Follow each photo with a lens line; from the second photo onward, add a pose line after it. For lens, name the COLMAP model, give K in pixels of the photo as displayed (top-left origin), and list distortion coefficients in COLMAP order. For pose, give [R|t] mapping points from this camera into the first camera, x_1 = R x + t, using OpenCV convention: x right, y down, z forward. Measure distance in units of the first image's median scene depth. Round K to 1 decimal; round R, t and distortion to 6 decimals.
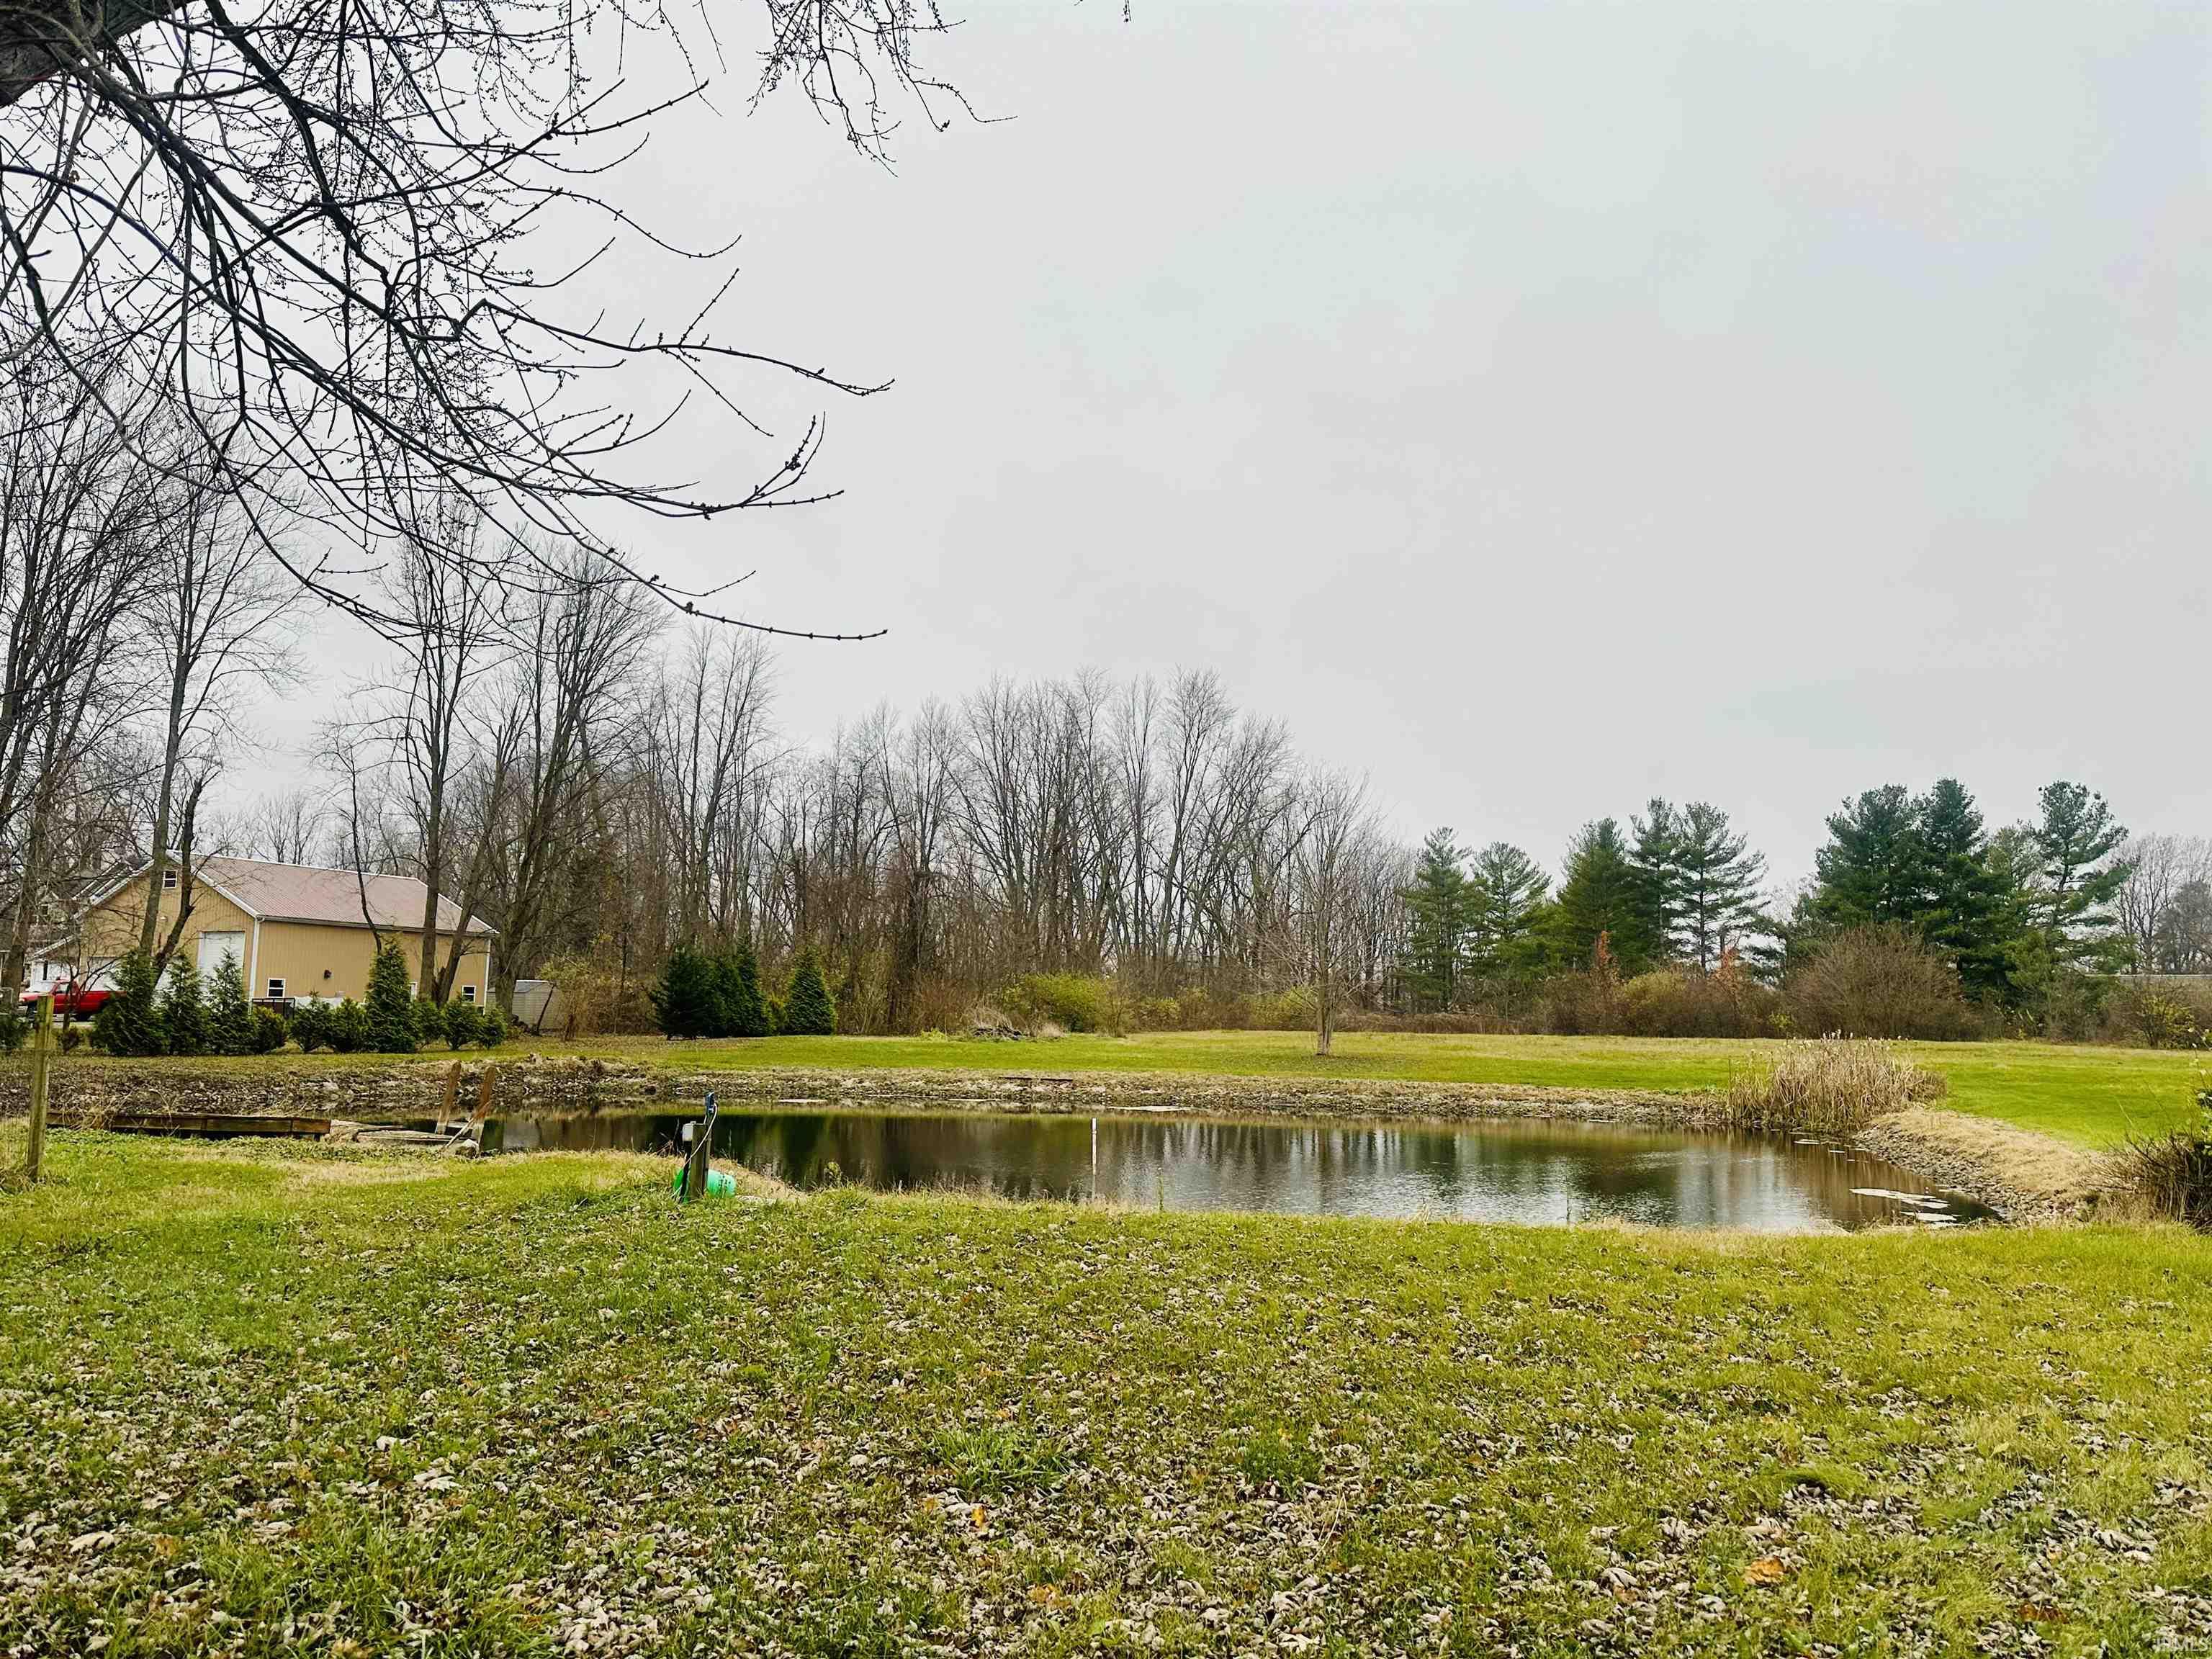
lens RADIAL K [[1529.1, 0, 1106.0], [0, 1529.1, 829.5], [0, 0, 1]] dist [0.067754, -0.103763]
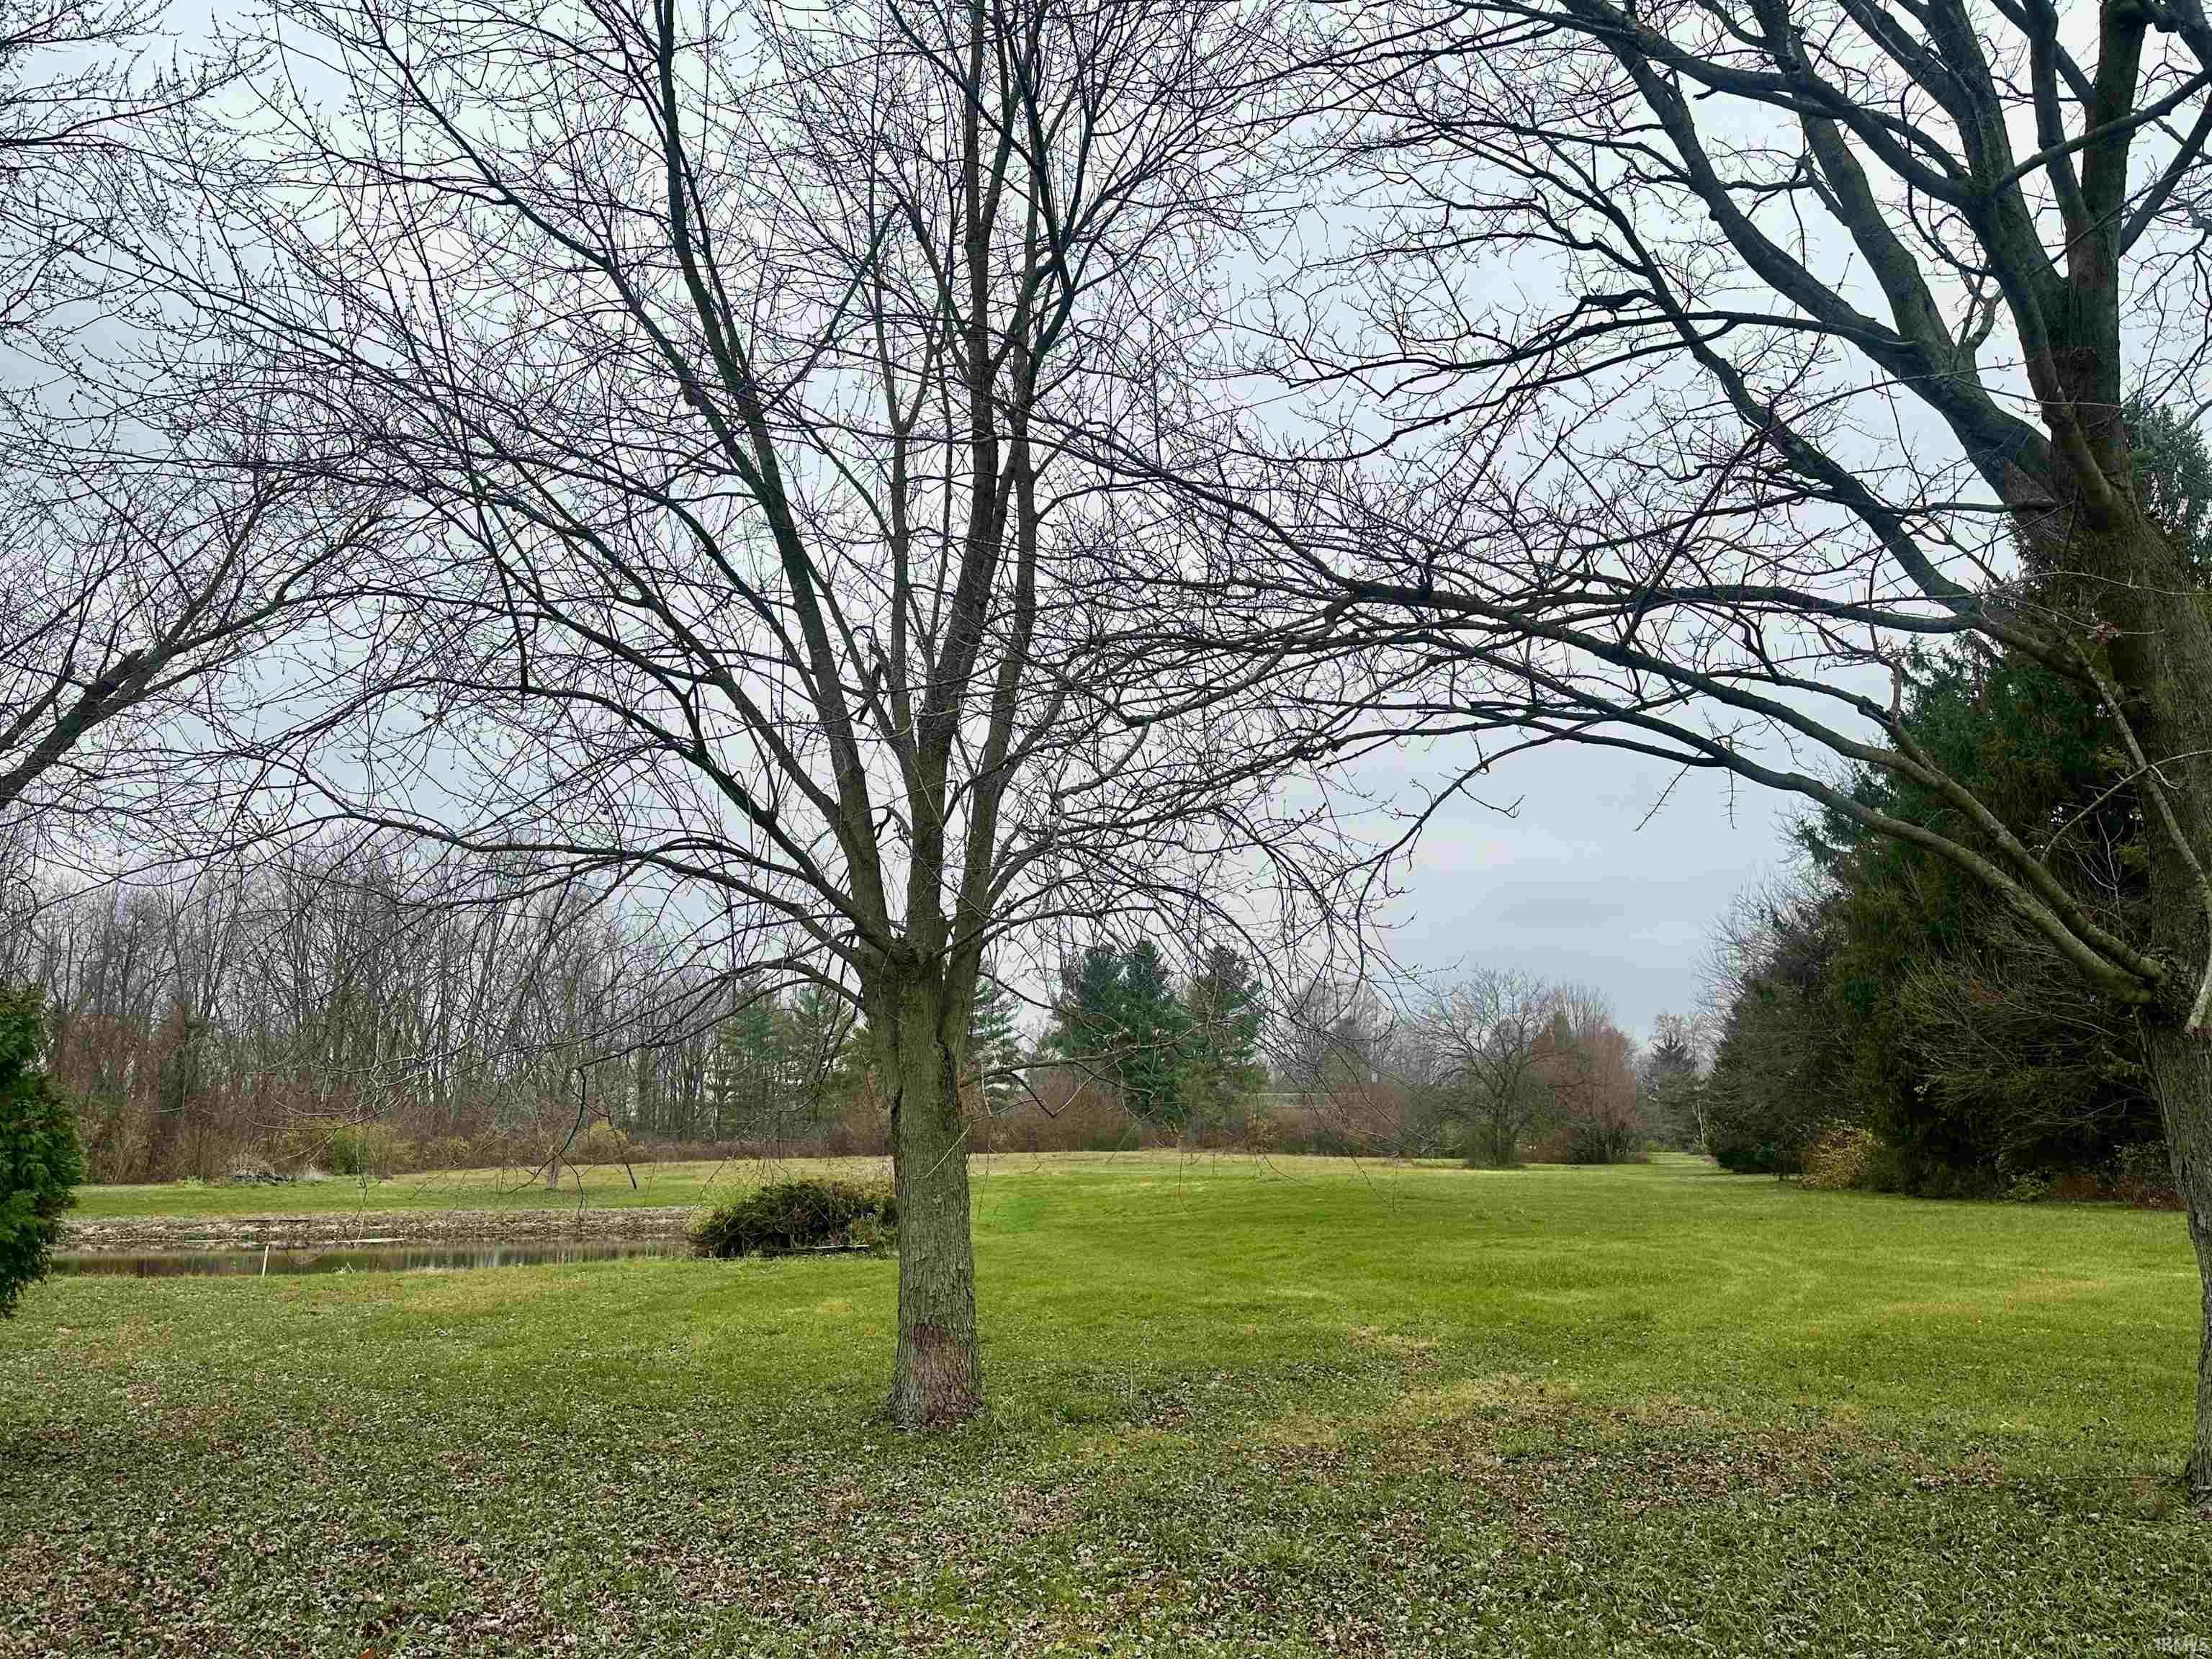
lens RADIAL K [[1529.1, 0, 1106.0], [0, 1529.1, 829.5], [0, 0, 1]] dist [0.067754, -0.103763]
pose [[0.924460, 0.049475, 0.378056, 0.062112], [-0.021968, 0.996810, -0.076732, -0.045716], [-0.380646, 0.062630, 0.922598, -0.273980]]
